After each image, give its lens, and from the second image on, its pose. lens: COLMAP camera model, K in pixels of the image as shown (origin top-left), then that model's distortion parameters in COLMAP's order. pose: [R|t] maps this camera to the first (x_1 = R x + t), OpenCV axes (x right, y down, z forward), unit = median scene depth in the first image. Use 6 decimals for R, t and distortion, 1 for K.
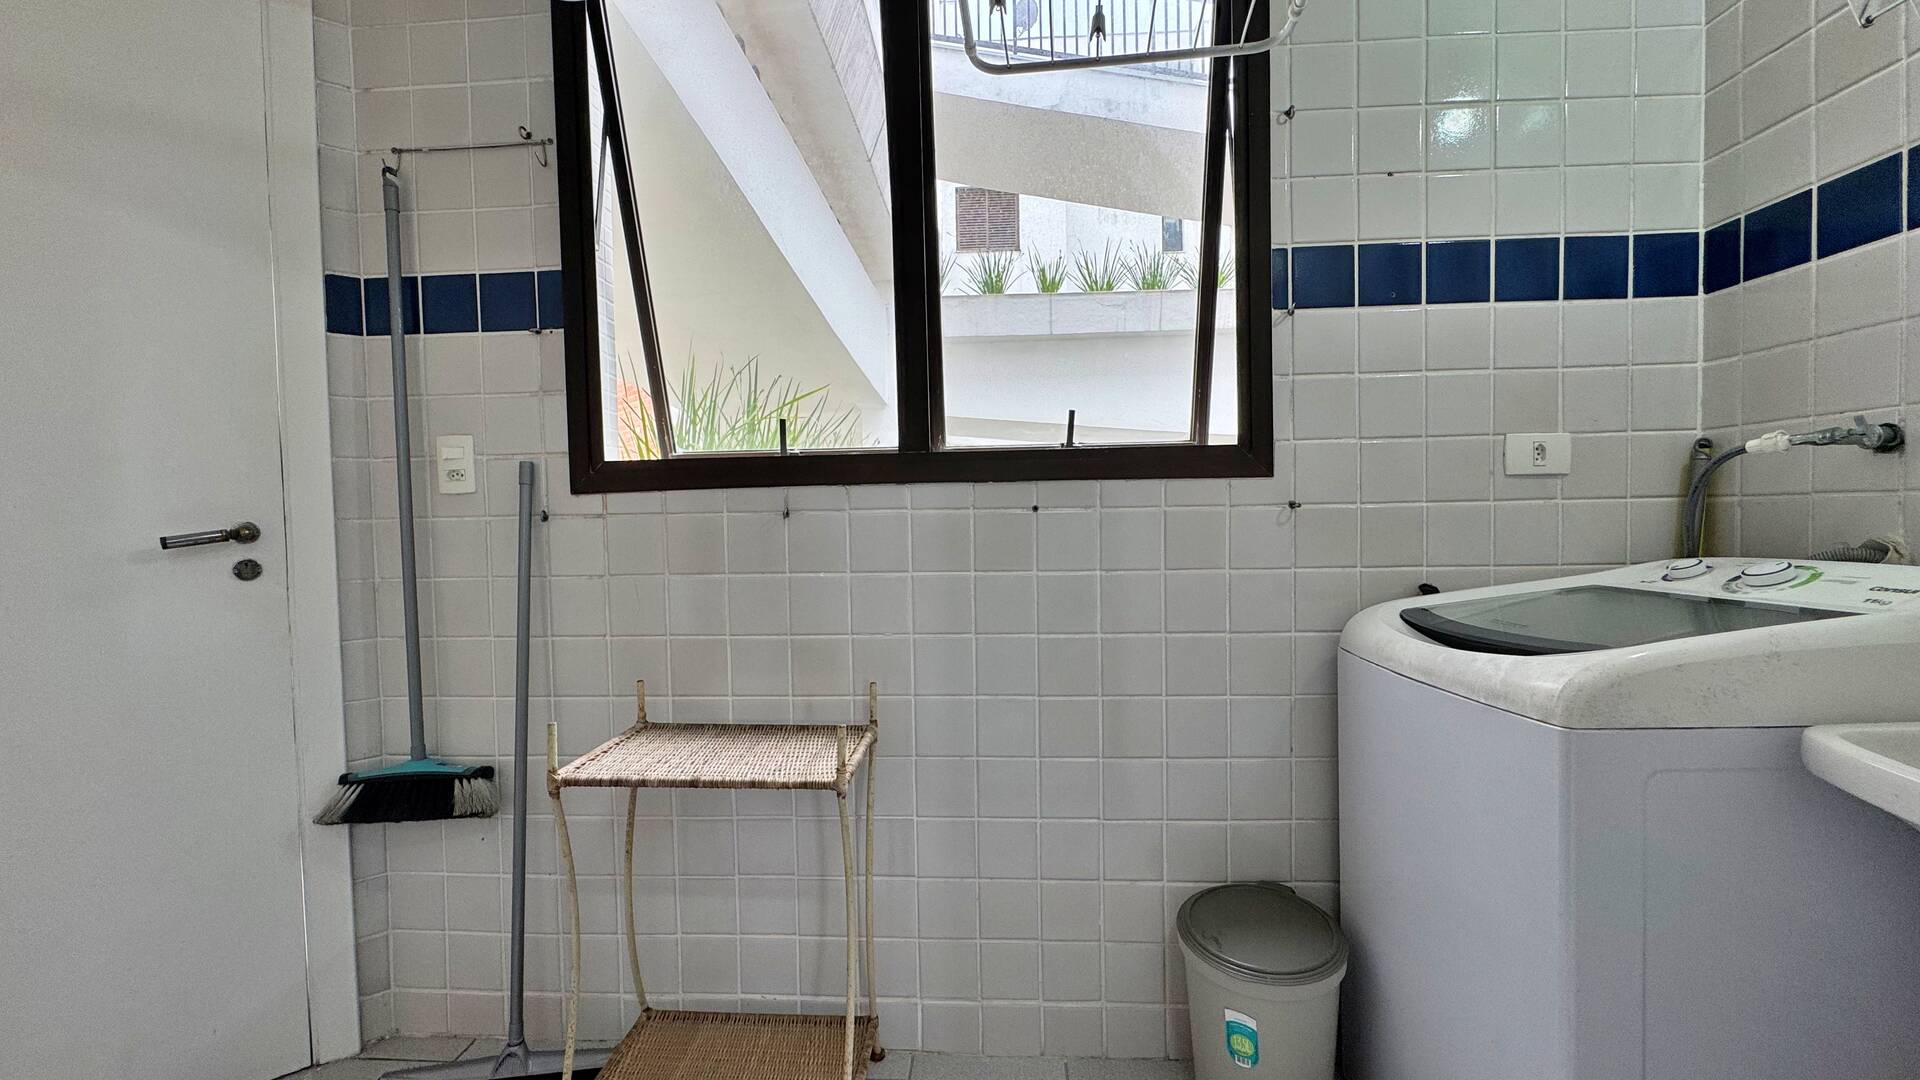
lens RADIAL K [[762.7, 0, 965.9], [0, 762.7, 537.5], [0, 0, 1]] dist [-0.003889, -0.000448]
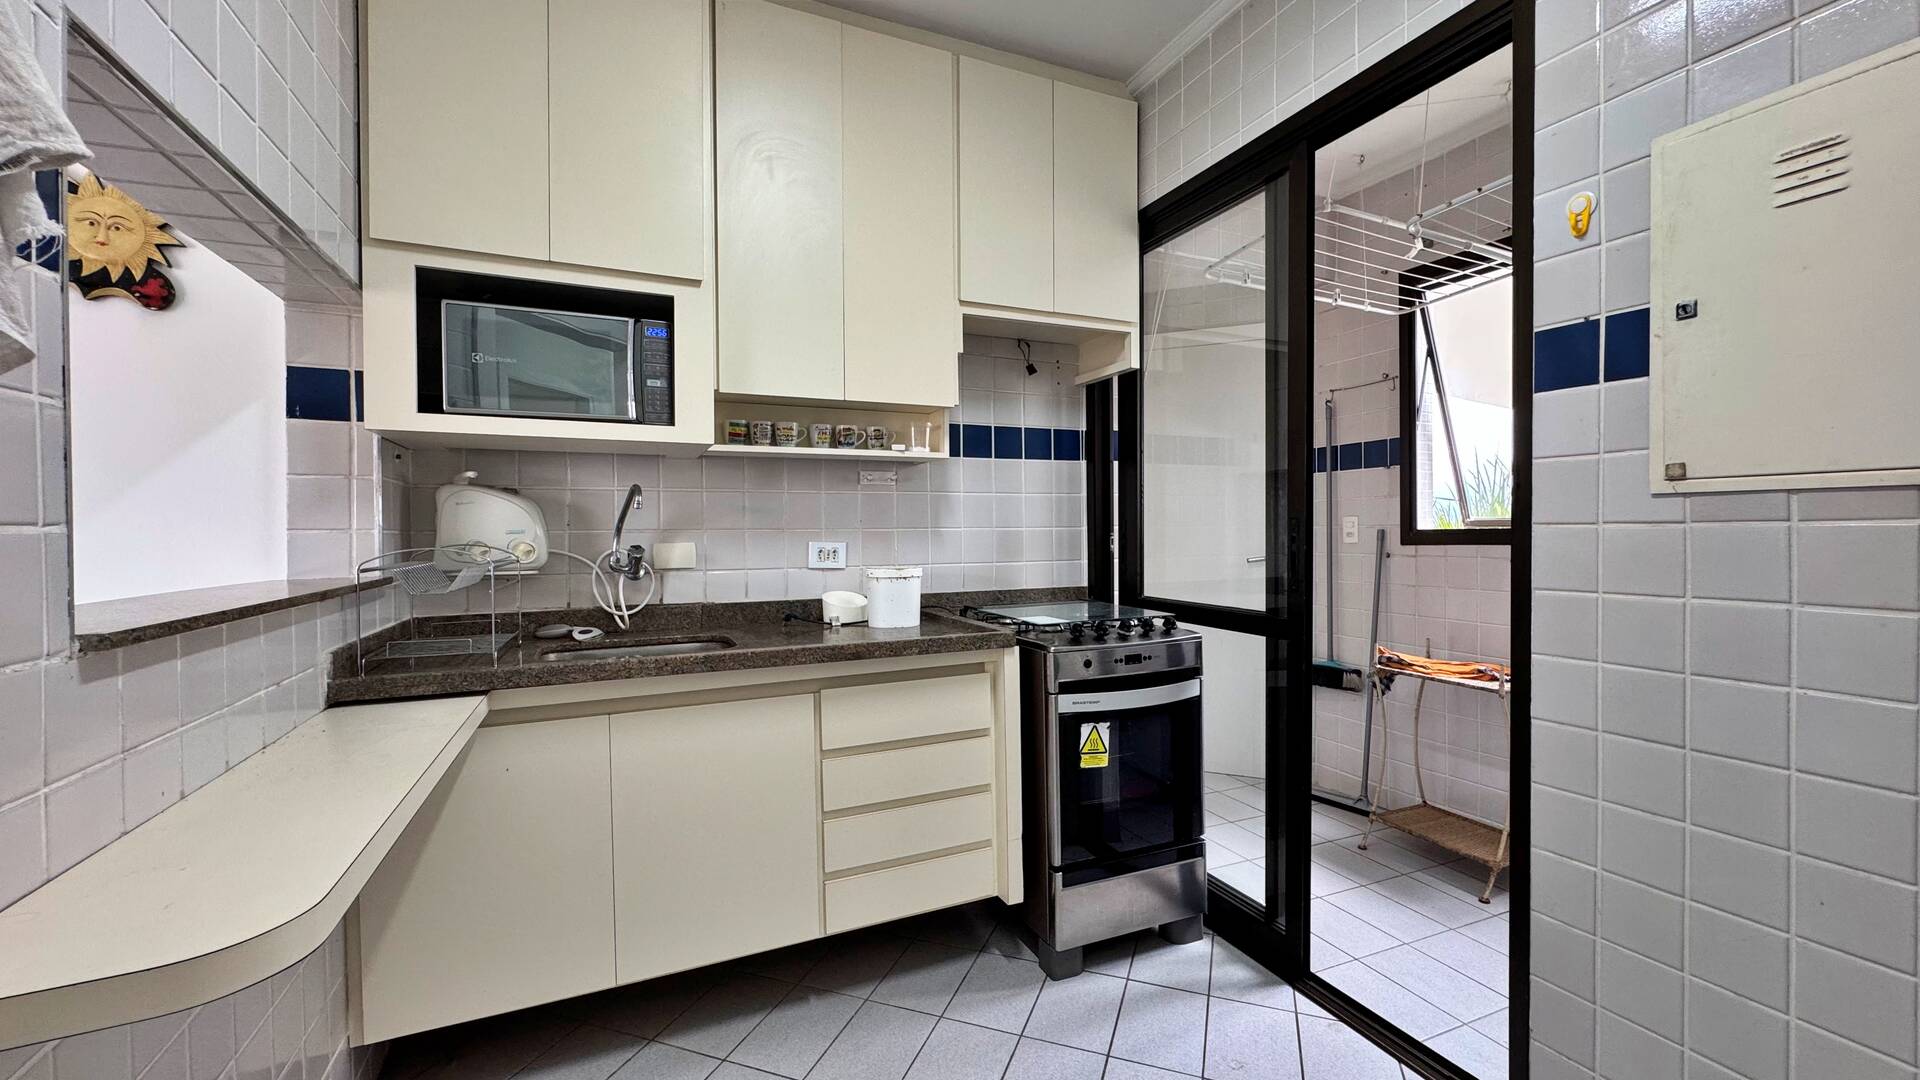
lens RADIAL K [[762.7, 0, 969.1], [0, 762.7, 537.9], [0, 0, 1]] dist [-0.003889, -0.000448]
pose [[0.463214, 0.025690, -0.885874, 0.767292], [-0.033185, 0.999382, 0.011630, -0.061643], [0.885625, 0.024011, 0.463780, -0.991734]]
